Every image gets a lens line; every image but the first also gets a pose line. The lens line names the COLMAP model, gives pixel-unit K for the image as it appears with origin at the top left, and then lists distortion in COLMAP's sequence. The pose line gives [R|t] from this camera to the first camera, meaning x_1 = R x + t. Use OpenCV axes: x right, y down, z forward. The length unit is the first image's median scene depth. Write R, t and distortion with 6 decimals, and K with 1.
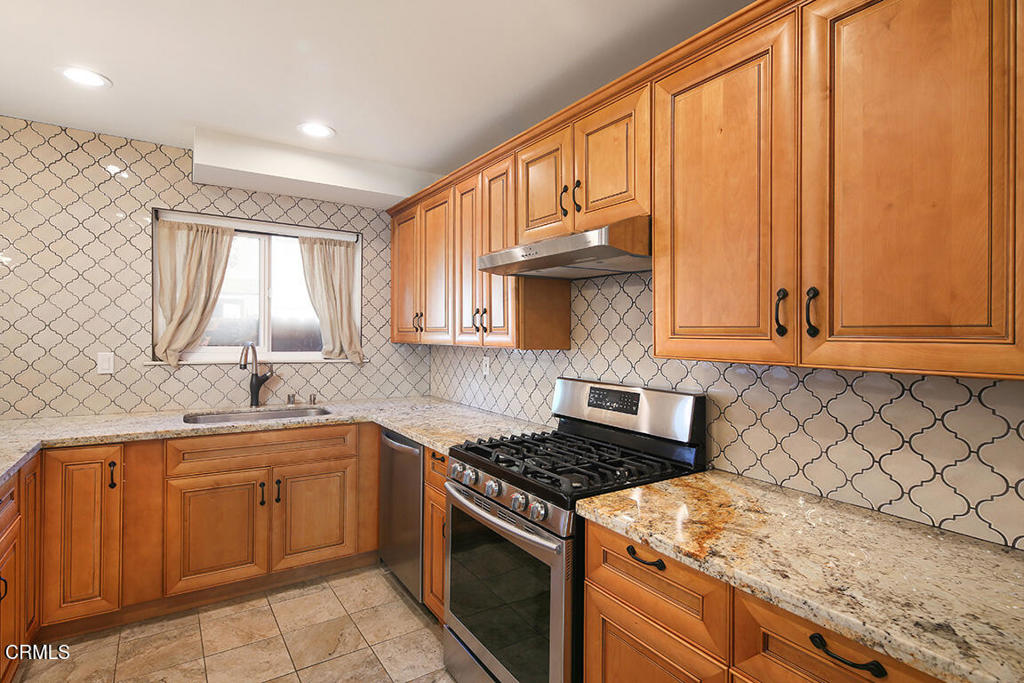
lens RADIAL K [[508.7, 0, 518.5], [0, 508.7, 341.4], [0, 0, 1]] dist [0.012016, -0.005094]
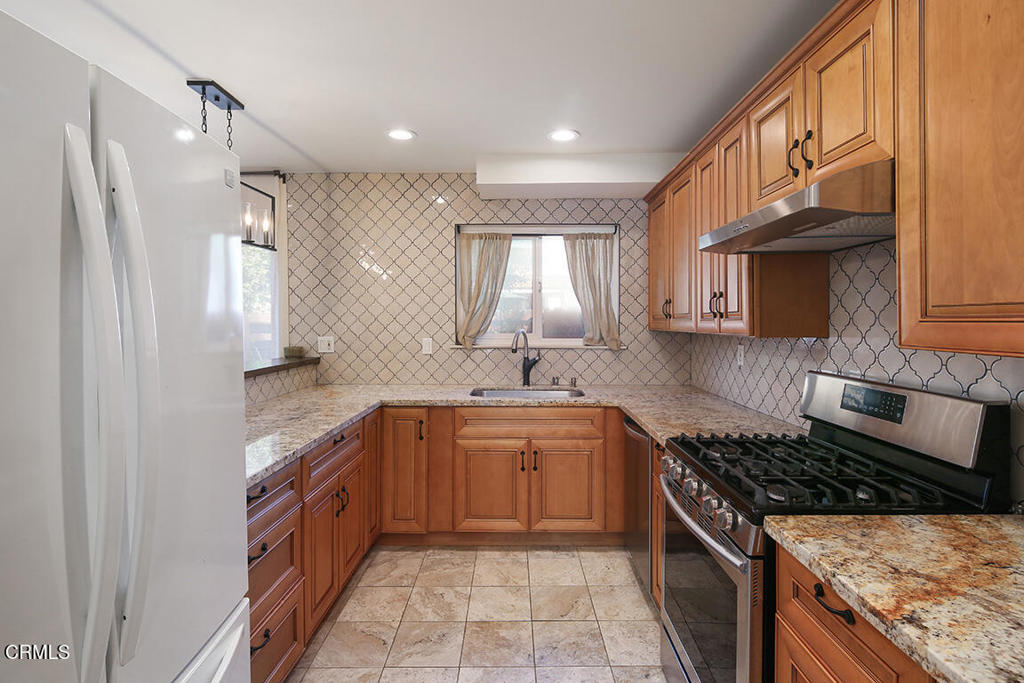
lens RADIAL K [[508.7, 0, 518.1], [0, 508.7, 332.0], [0, 0, 1]] dist [0.012016, -0.005094]
pose [[0.831765, -0.001266, -0.555127, 0.138777], [0.004085, 0.999984, 0.003839, 0.002092], [0.555113, -0.005461, 0.831757, 0.040695]]
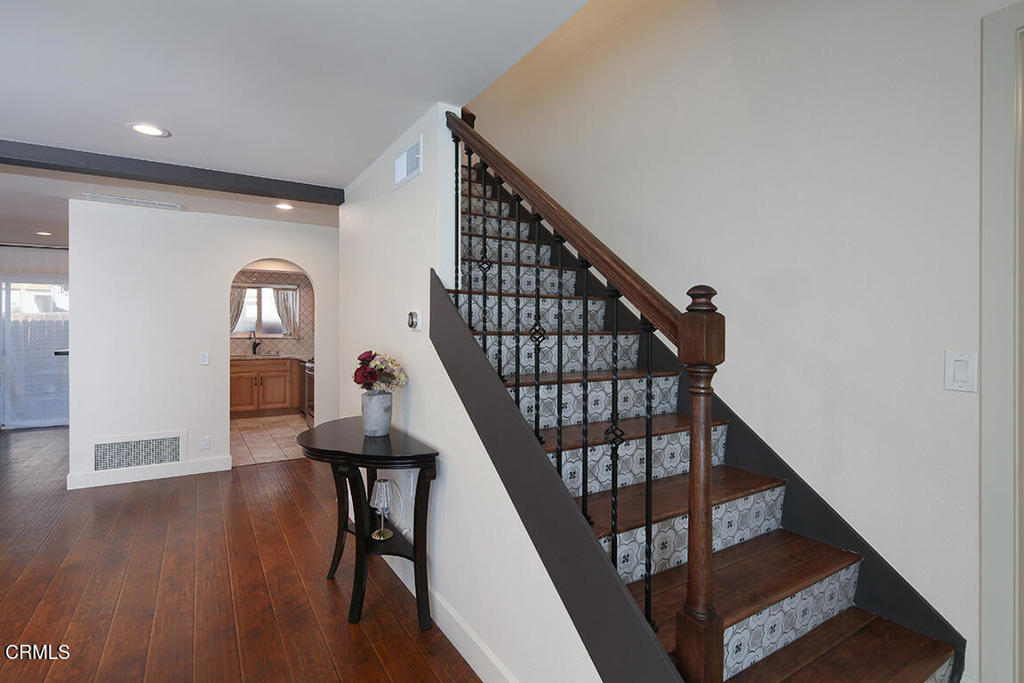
lens RADIAL K [[508.7, 0, 520.7], [0, 508.7, 326.7], [0, 0, 1]] dist [0.012016, -0.005094]
pose [[0.999887, 0.000486, -0.015031, 1.138603], [-0.000635, 0.999950, -0.009953, 0.012546], [0.015025, 0.009962, 0.999837, -2.046175]]
